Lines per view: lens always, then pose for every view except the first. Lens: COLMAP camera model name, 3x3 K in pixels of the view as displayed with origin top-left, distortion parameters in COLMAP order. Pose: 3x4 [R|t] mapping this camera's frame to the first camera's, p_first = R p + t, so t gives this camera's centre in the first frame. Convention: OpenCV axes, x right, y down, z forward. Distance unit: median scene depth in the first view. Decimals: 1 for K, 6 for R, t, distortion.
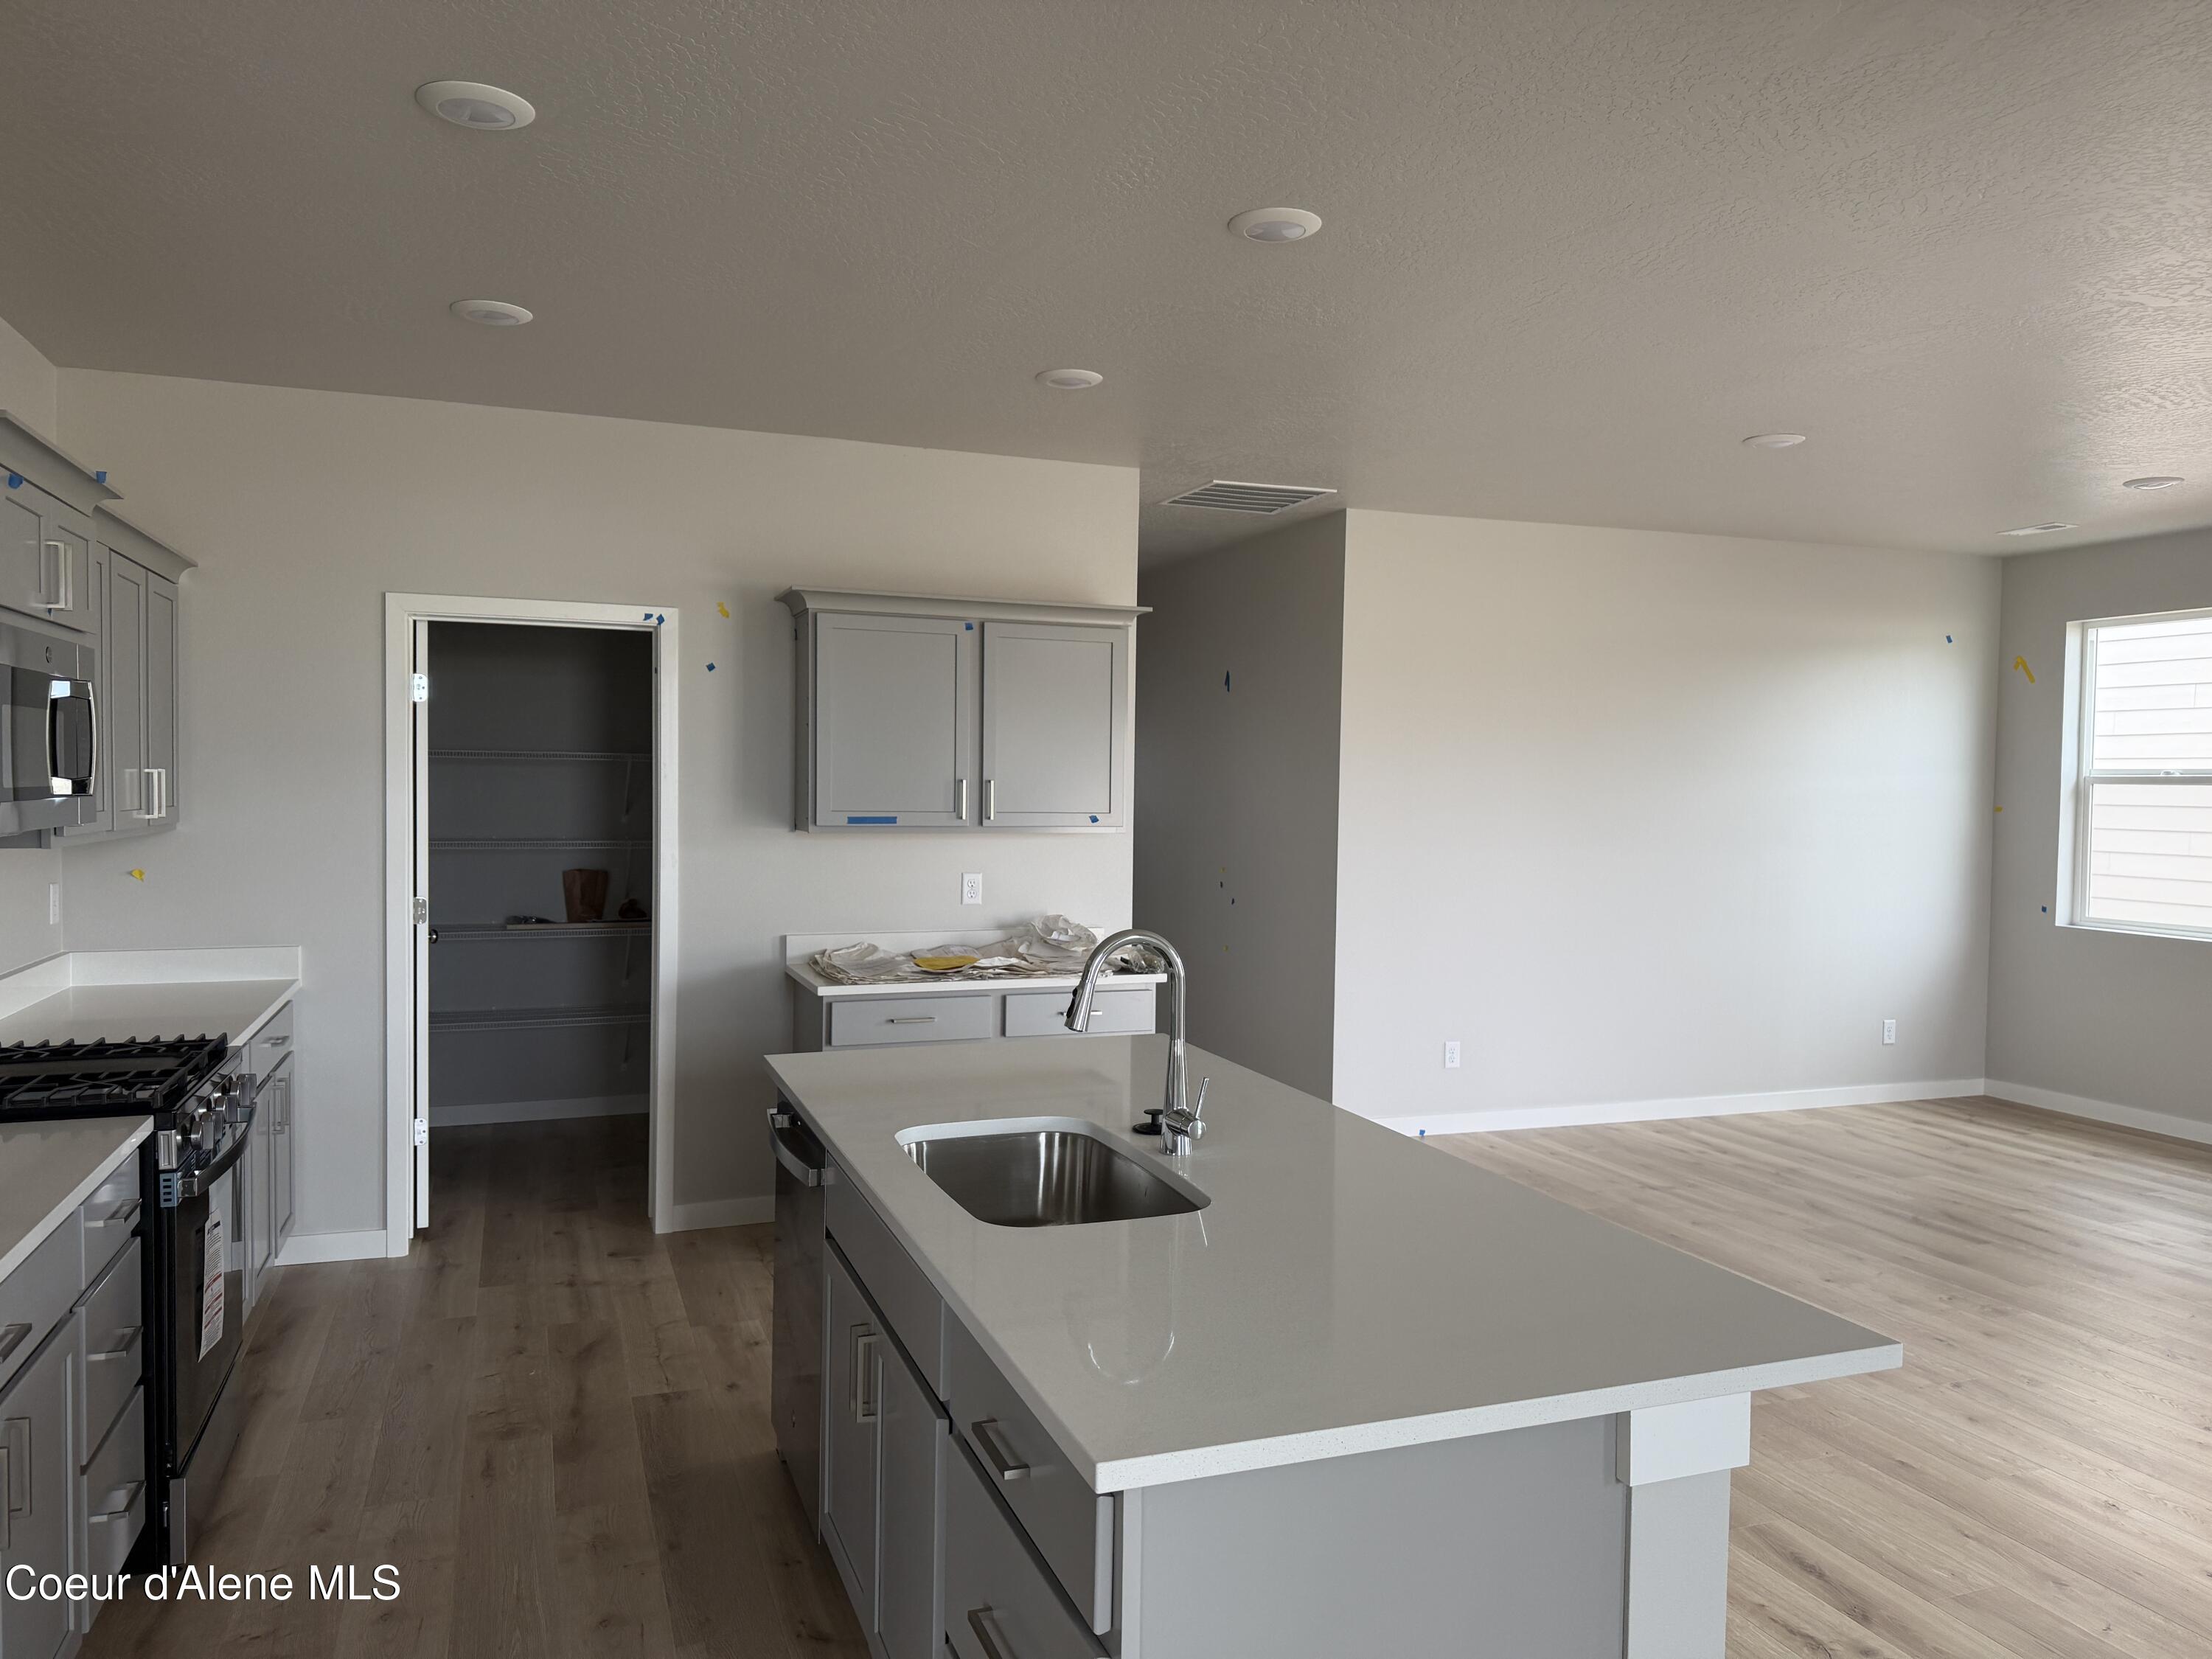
lens RADIAL K [[1564.6, 0, 1106.0], [0, 1564.6, 829.5], [0, 0, 1]] dist [-0.002606, -0.002458]
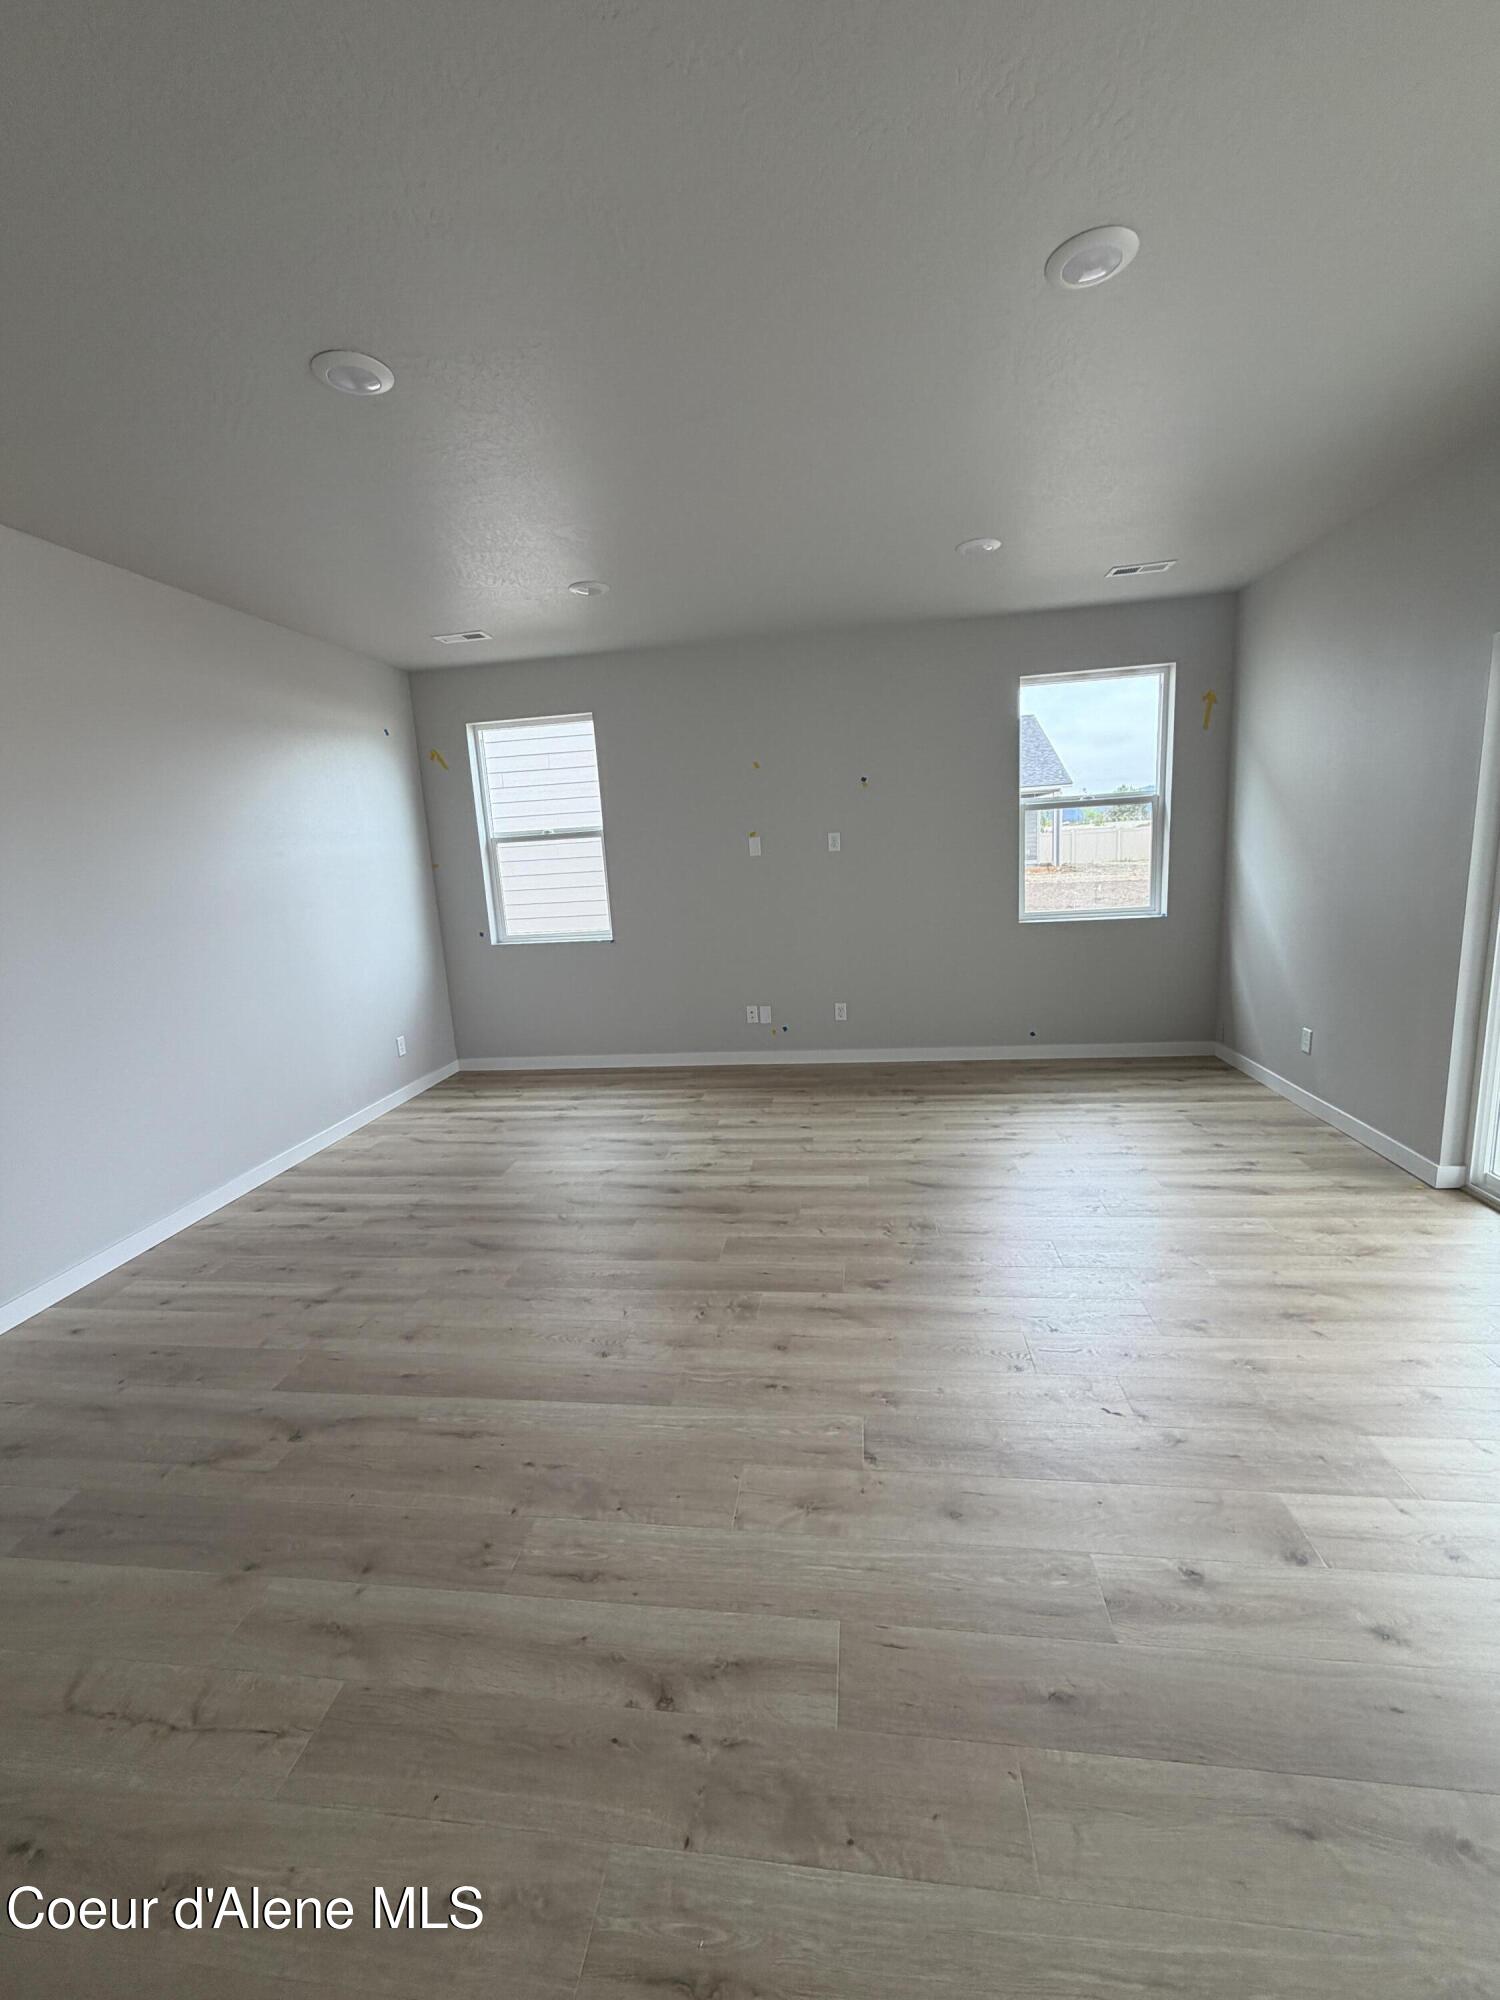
lens RADIAL K [[797.5, 0, 748.9], [0, 797.5, 991.3], [0, 0, 1]] dist [-0.000724, -0.000279]
pose [[0.473561, -0.198781, 0.858036, 0.126979], [0.096131, 0.980044, 0.173991, -0.001265], [-0.875499, 0.000089, 0.483219, 0.652399]]
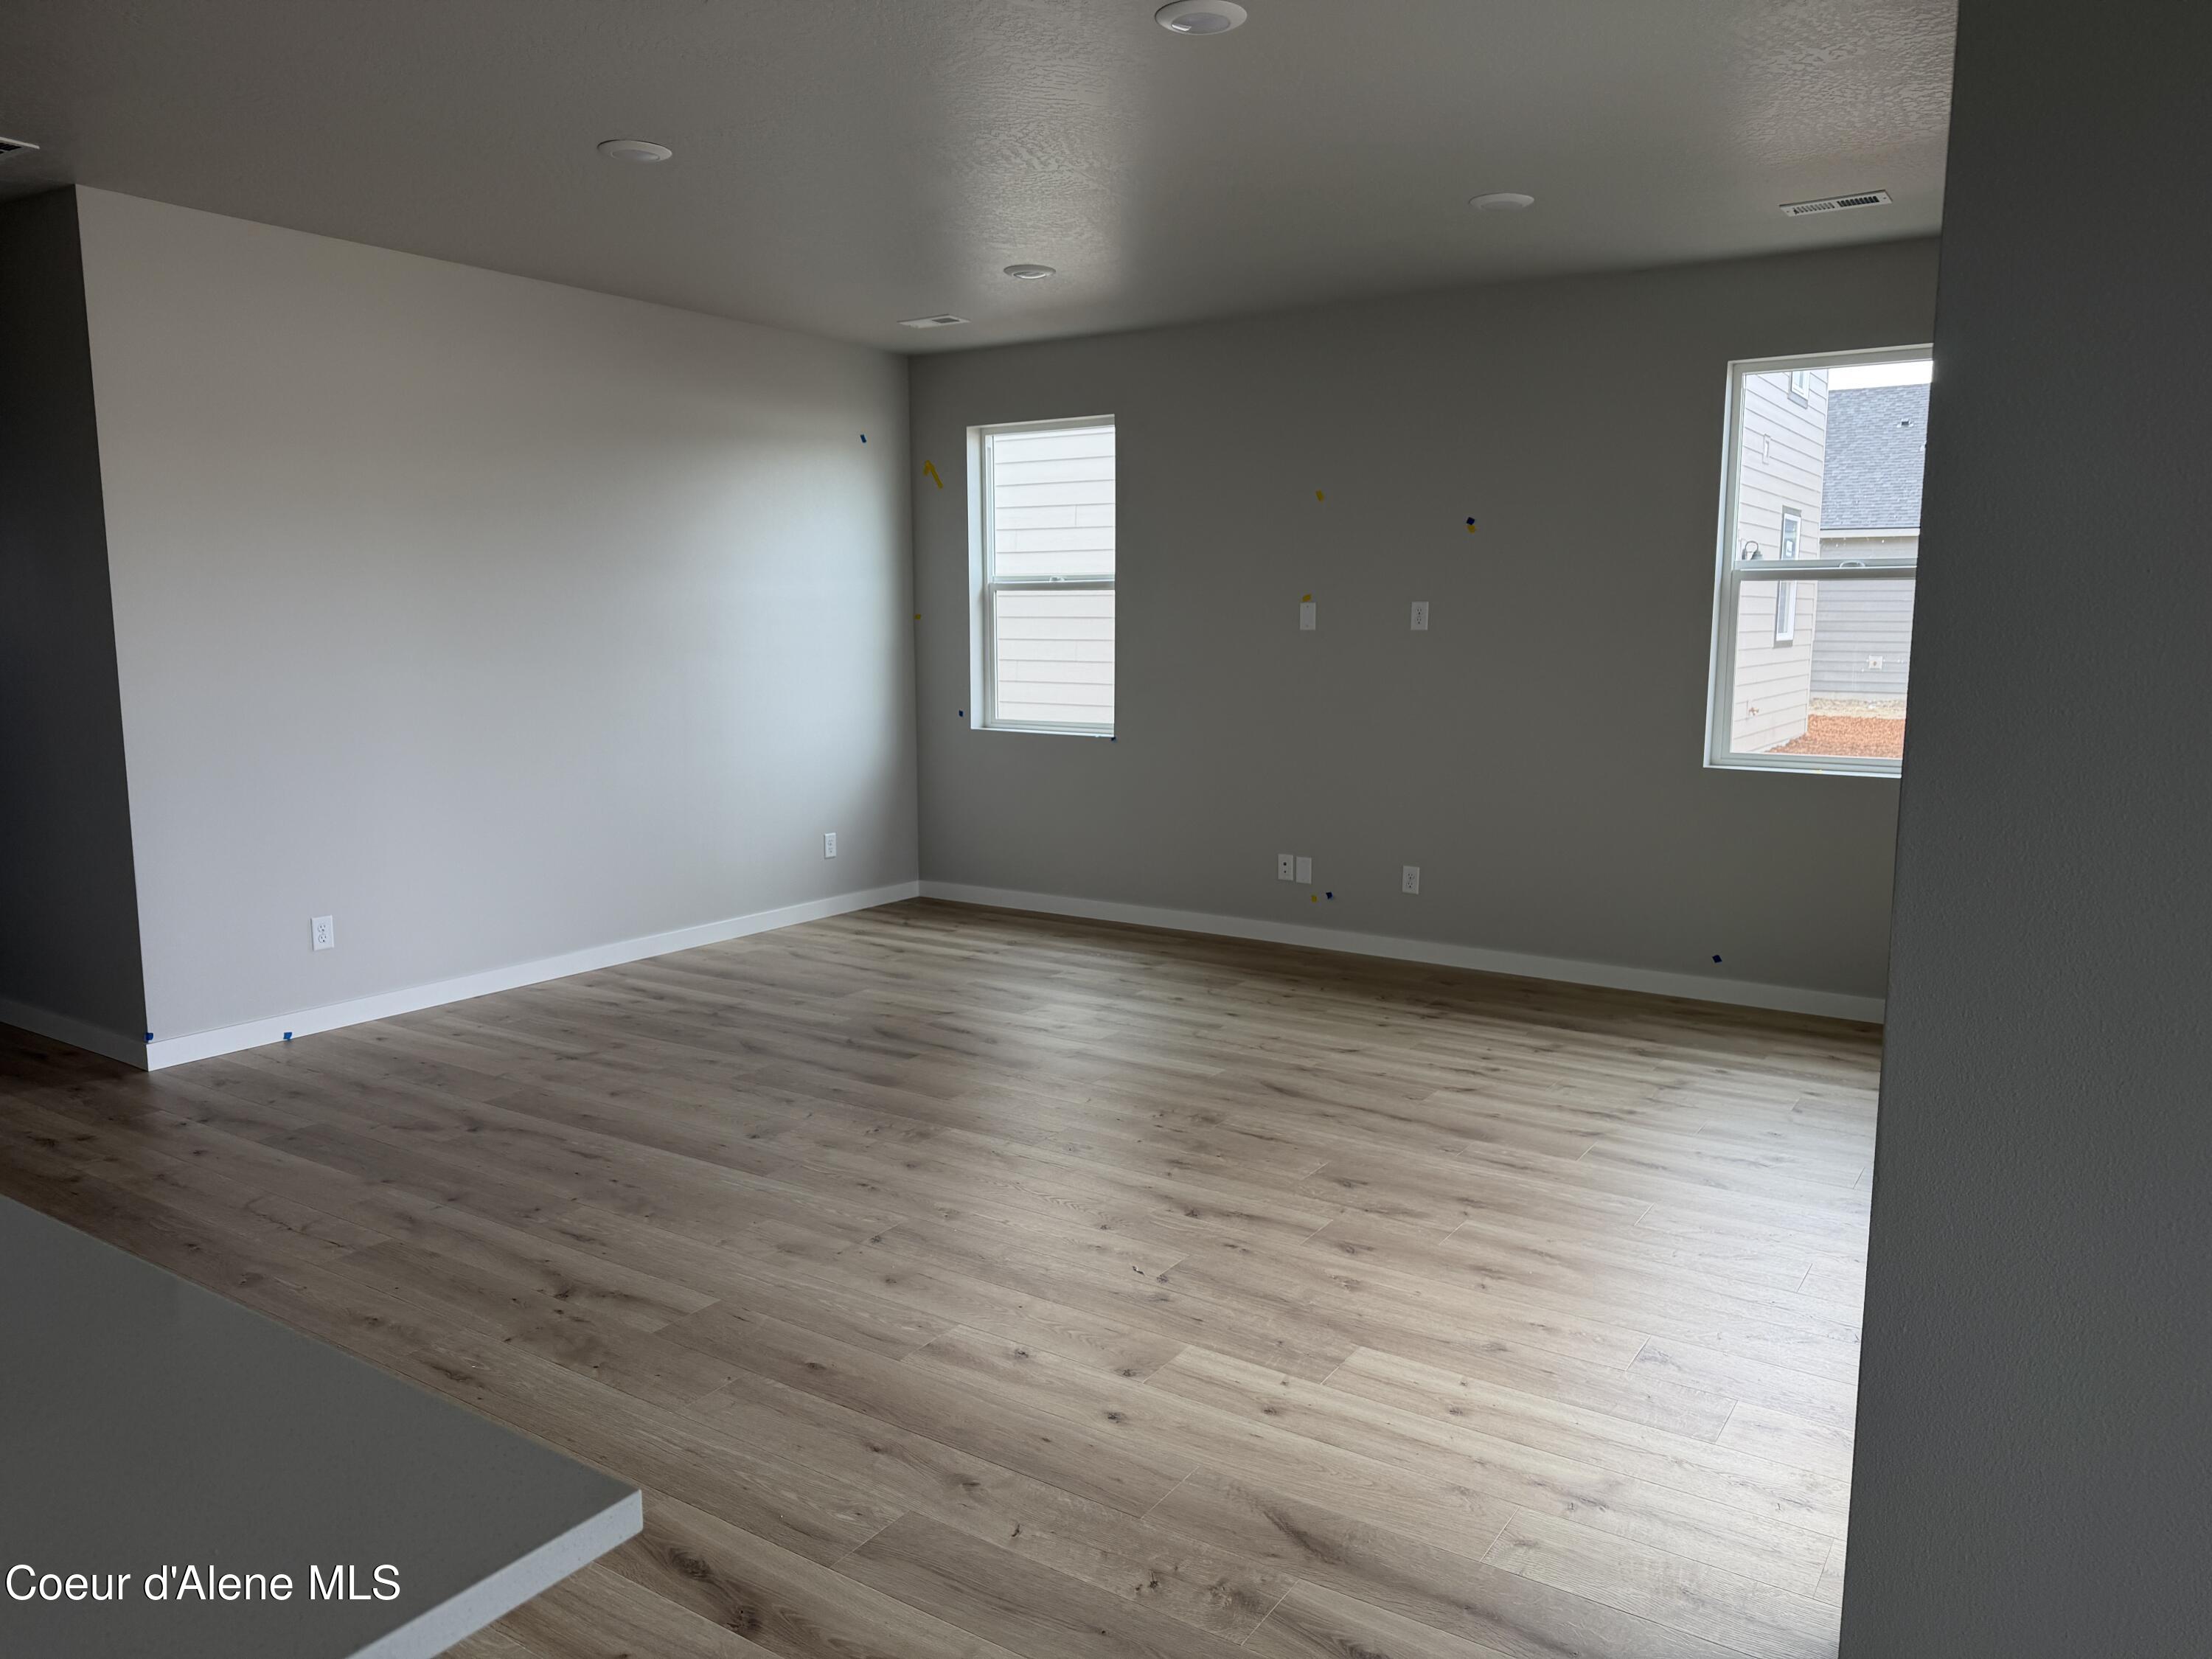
lens RADIAL K [[1529.9, 0, 1106.0], [0, 1529.9, 829.5], [0, 0, 1]] dist [0.161670, -0.306219]
pose [[0.810960, -0.094522, 0.577416, 0.123041], [0.031267, 0.992456, 0.118549, 0.014567], [-0.584265, -0.078084, 0.807797, 0.169979]]
